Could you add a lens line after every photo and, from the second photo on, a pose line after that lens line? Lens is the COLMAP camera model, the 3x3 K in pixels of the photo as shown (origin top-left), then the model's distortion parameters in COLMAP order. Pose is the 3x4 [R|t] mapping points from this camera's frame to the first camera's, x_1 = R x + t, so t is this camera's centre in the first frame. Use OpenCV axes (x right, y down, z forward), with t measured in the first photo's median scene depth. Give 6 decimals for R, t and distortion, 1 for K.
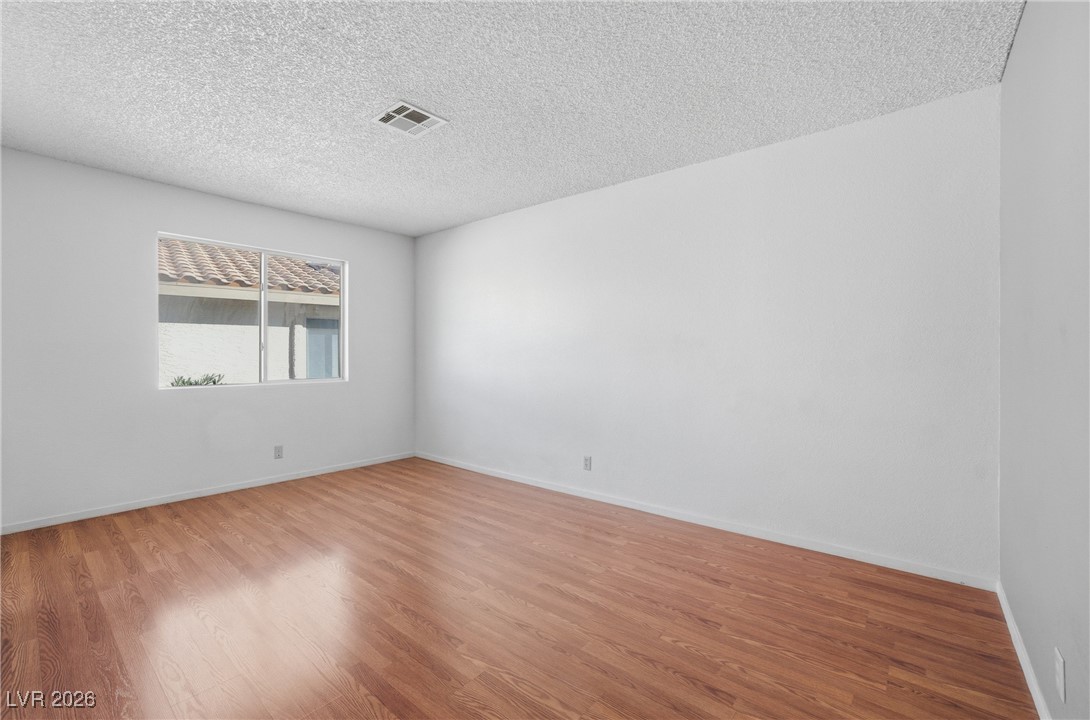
lens RADIAL K [[467.2, 0, 544.7], [0, 467.2, 356.7], [0, 0, 1]] dist [-0.029826, 0.009743]
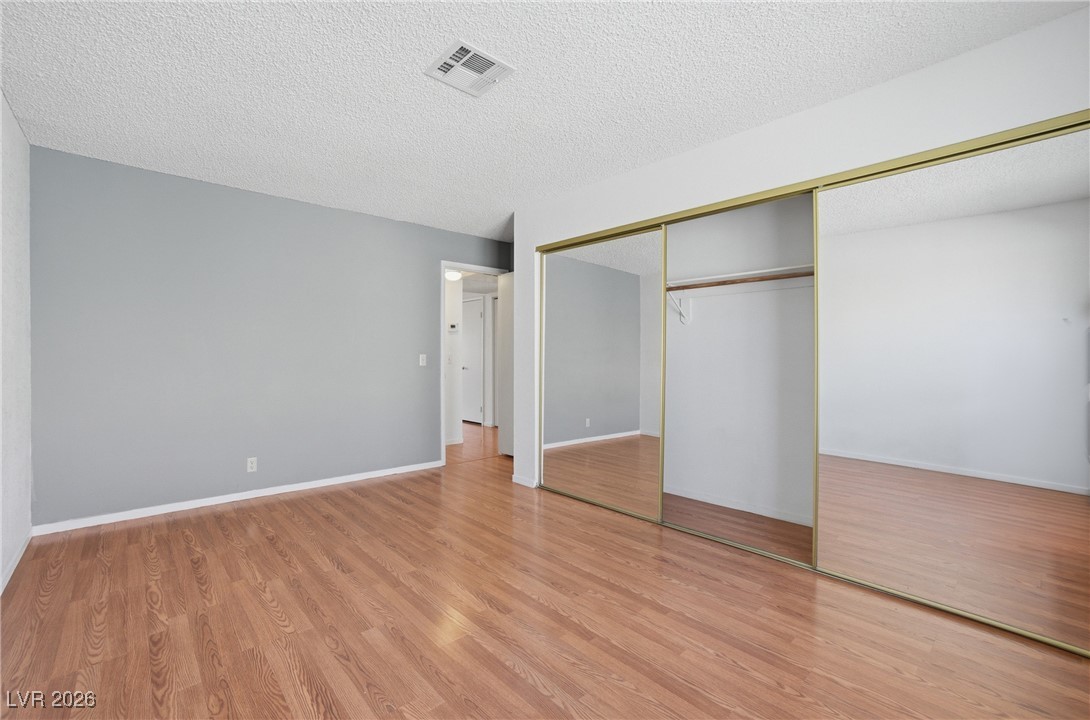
lens RADIAL K [[467.2, 0, 545.5], [0, 467.2, 358.2], [0, 0, 1]] dist [-0.029826, 0.009743]
pose [[-0.991753, -0.004035, 0.128100, -0.555268], [-0.003040, 0.999964, 0.007966, -0.004991], [-0.128128, 0.007511, -0.991729, 1.880719]]
